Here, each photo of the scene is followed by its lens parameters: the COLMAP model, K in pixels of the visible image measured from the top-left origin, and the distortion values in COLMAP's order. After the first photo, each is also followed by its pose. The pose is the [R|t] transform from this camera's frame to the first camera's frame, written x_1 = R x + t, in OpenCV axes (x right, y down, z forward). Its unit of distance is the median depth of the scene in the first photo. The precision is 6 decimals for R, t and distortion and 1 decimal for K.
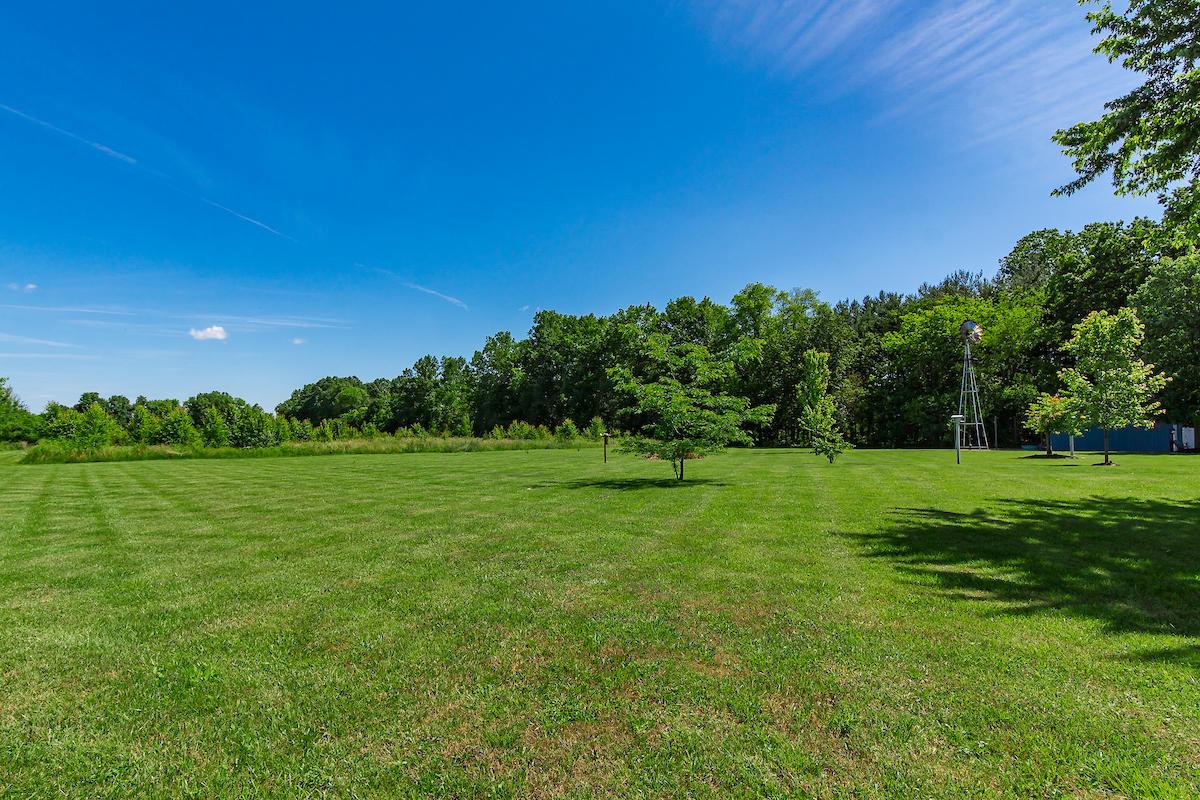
lens RADIAL K [[560.7, 0, 608.2], [0, 560.7, 390.9], [0, 0, 1]] dist [-0.002580, -0.000204]
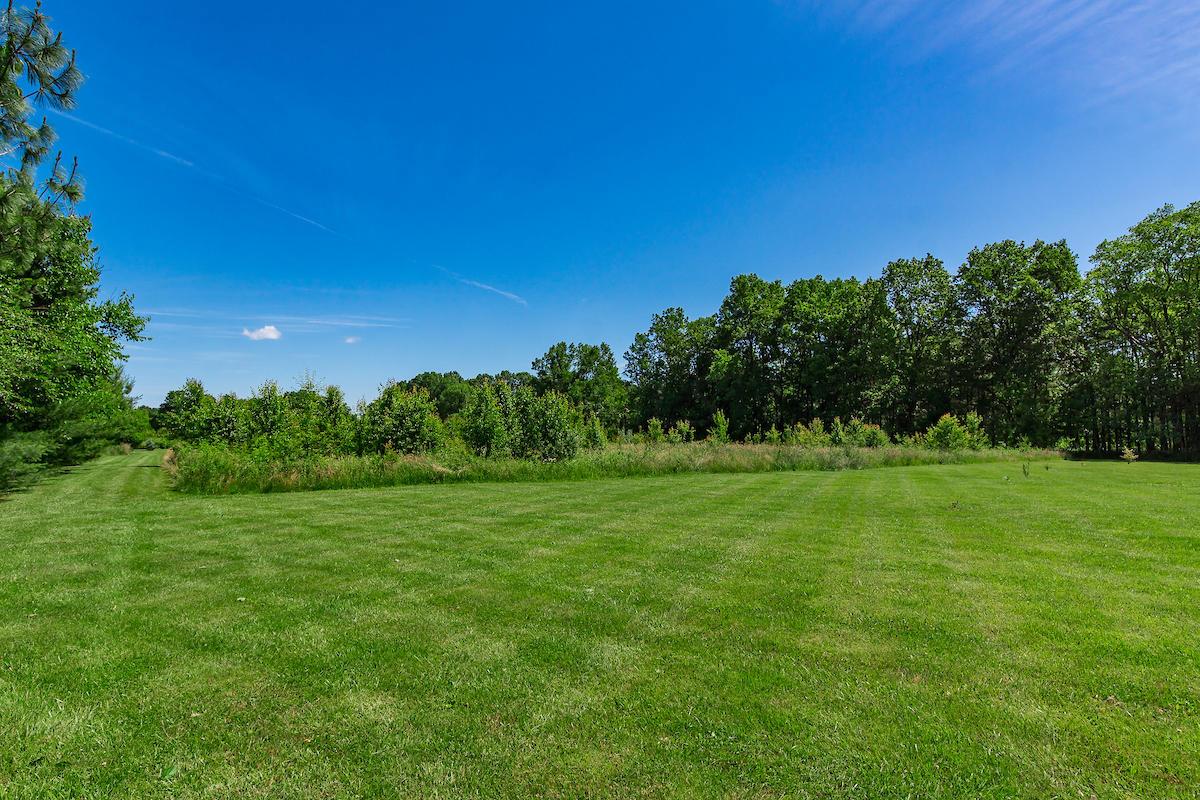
lens RADIAL K [[593.9, 0, 594.1], [0, 593.9, 410.7], [0, 0, 1]] dist [0.002566, 0.000917]
pose [[0.993802, 0.000666, -0.111165, -0.177480], [0.002546, 0.999584, 0.028744, 0.011404], [0.111138, -0.028848, 0.993386, 0.140471]]
